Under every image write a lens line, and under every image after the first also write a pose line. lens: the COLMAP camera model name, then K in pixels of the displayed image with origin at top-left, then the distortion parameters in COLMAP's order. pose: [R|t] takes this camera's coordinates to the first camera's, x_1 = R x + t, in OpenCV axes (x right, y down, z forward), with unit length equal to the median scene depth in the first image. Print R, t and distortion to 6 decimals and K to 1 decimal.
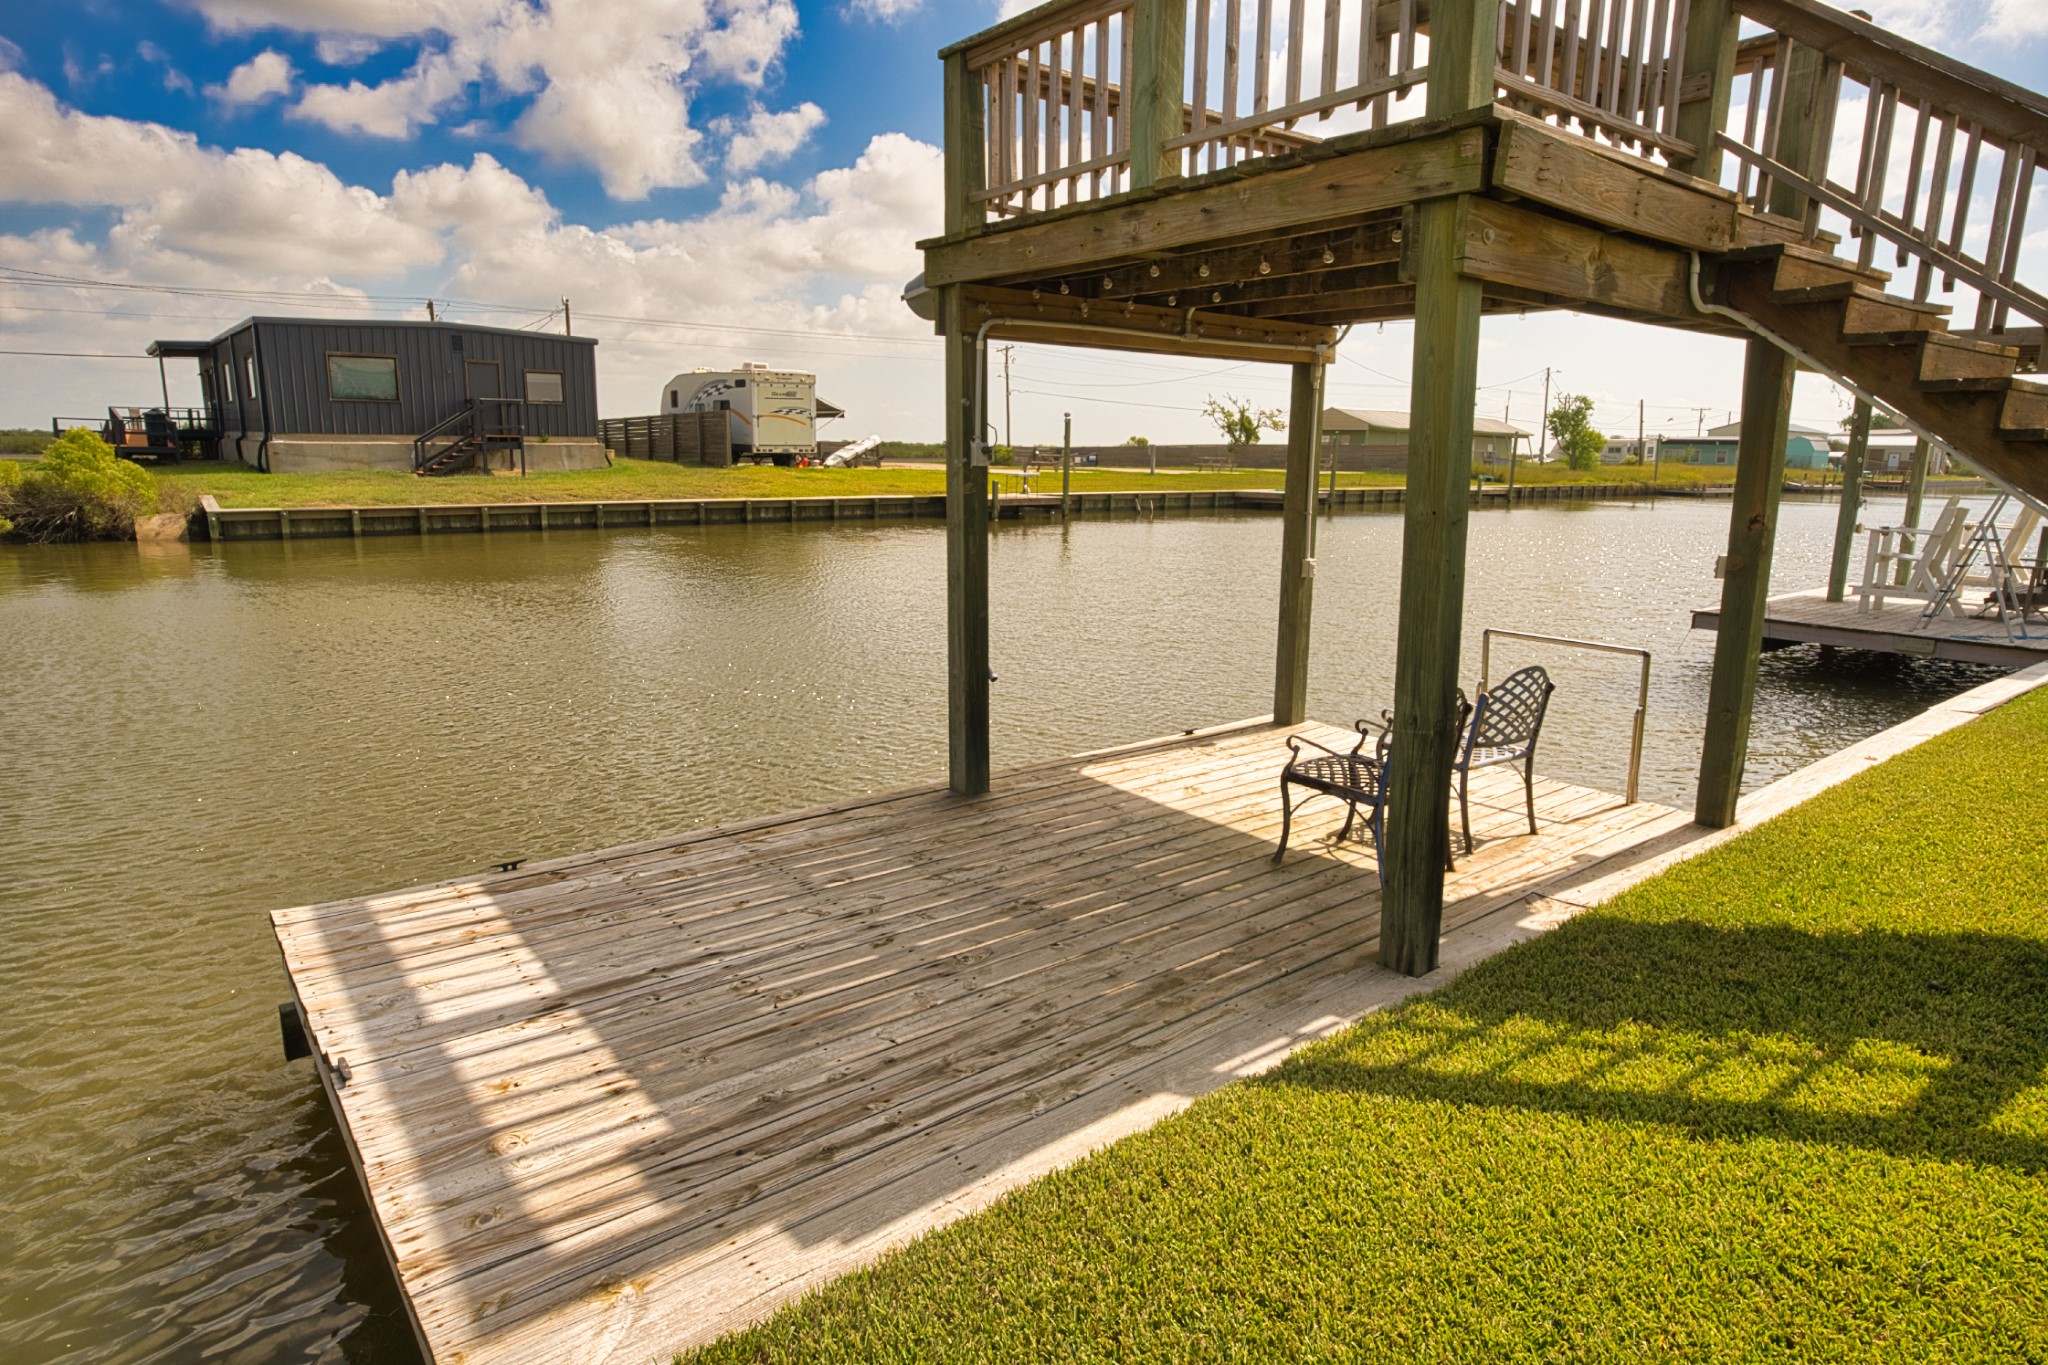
lens RADIAL K [[1164.4, 0, 1024.0], [0, 1164.4, 682.5], [0, 0, 1]] dist [-0.034697, 0.029458]
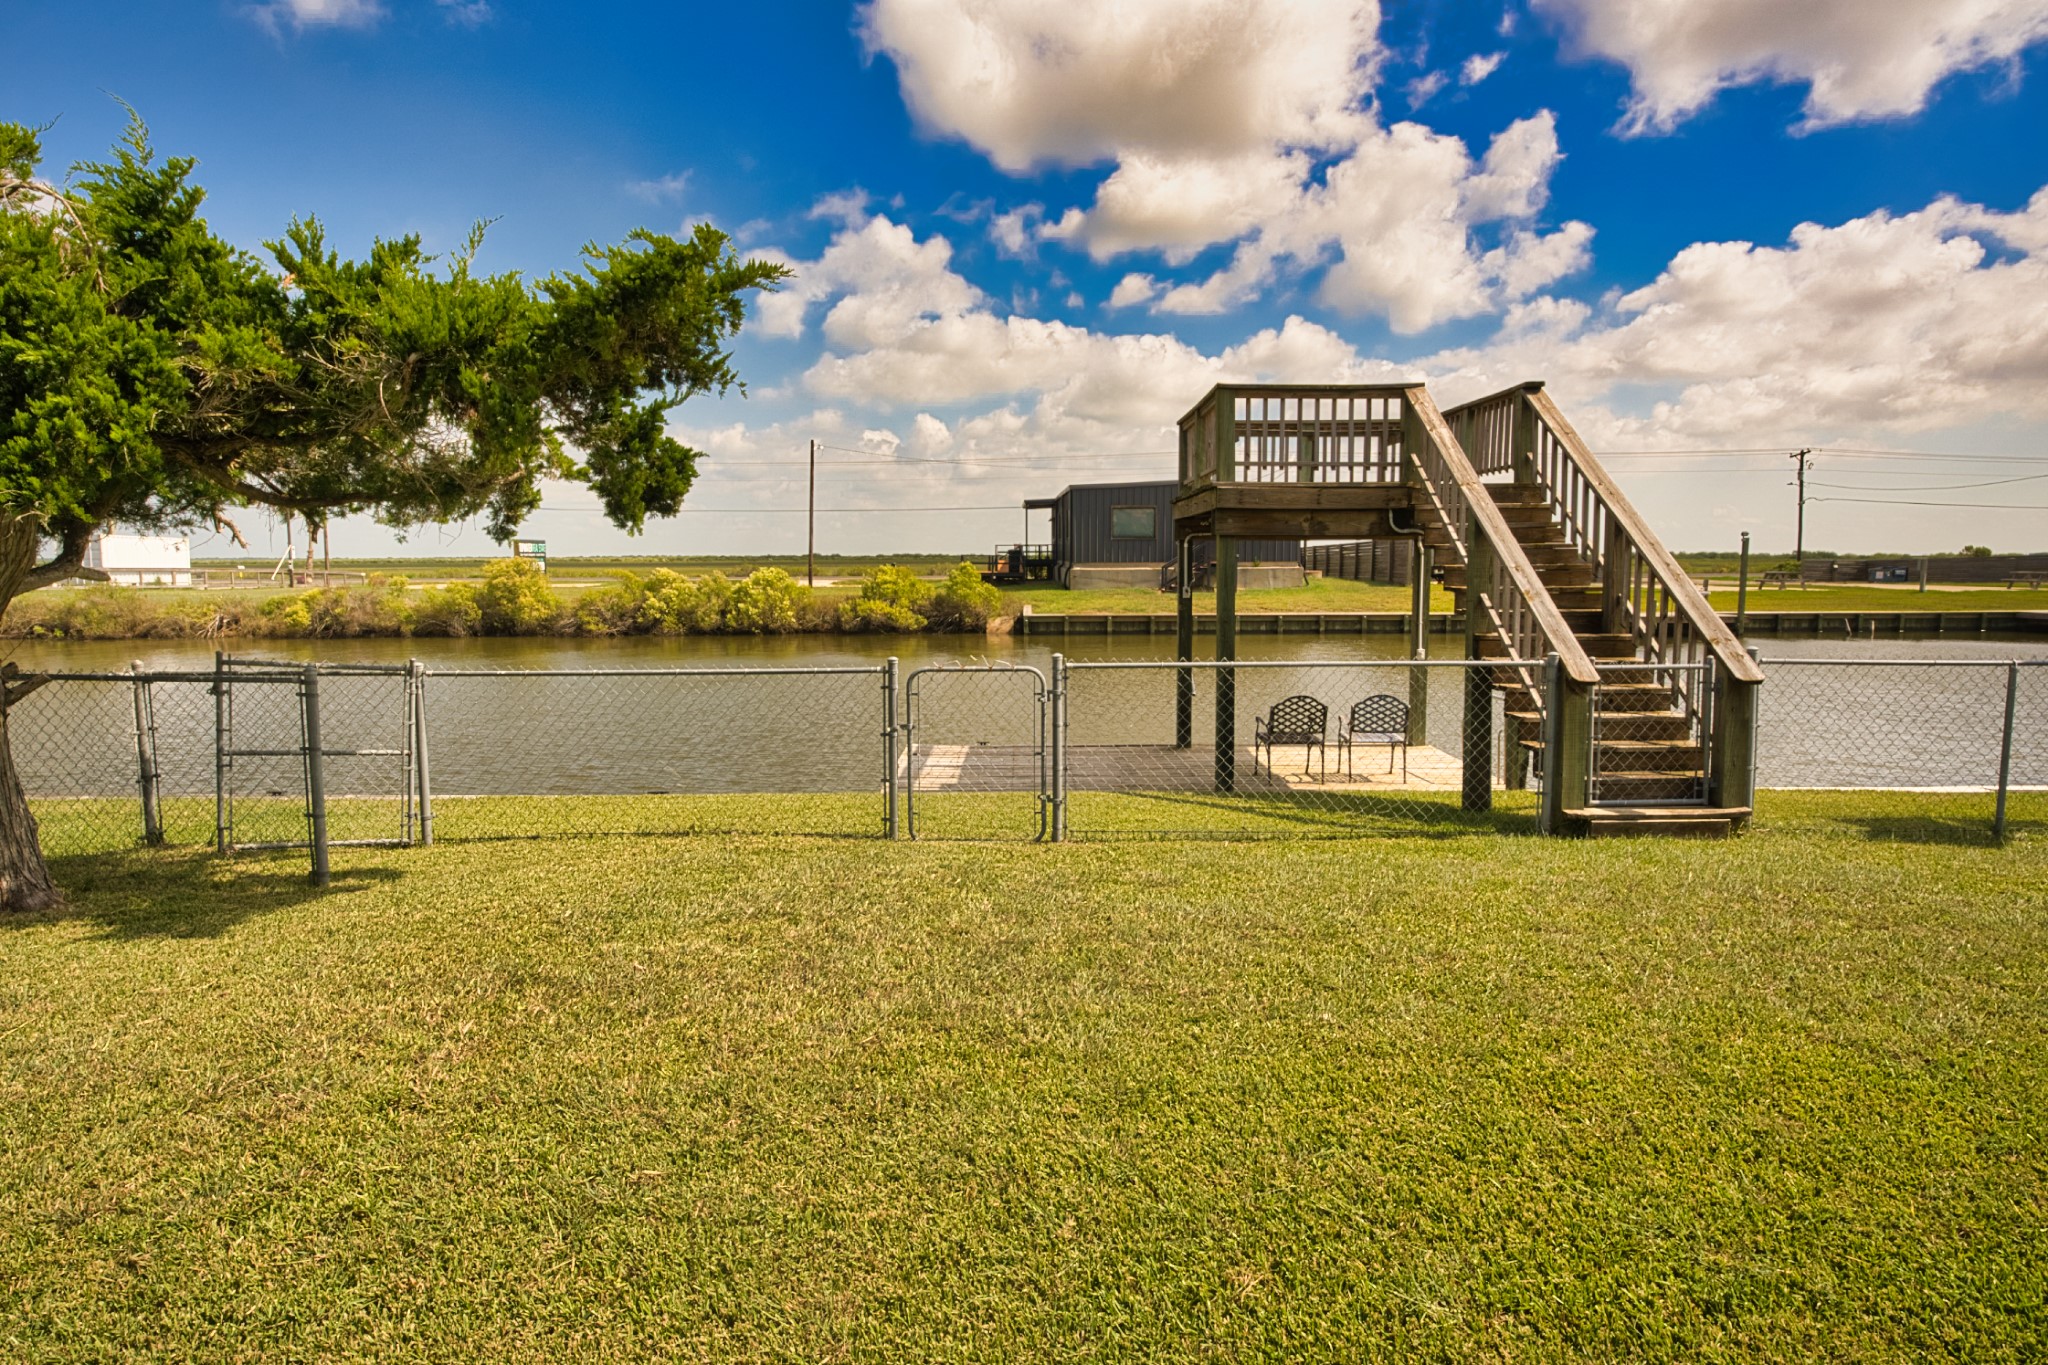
lens RADIAL K [[1164.4, 0, 1024.0], [0, 1164.4, 682.5], [0, 0, 1]] dist [-0.034697, 0.029458]
pose [[0.782374, 0.056063, -0.620280, 0.213469], [-0.109448, 0.992818, -0.048316, 0.013259], [0.613116, 0.105690, 0.782891, -0.173540]]
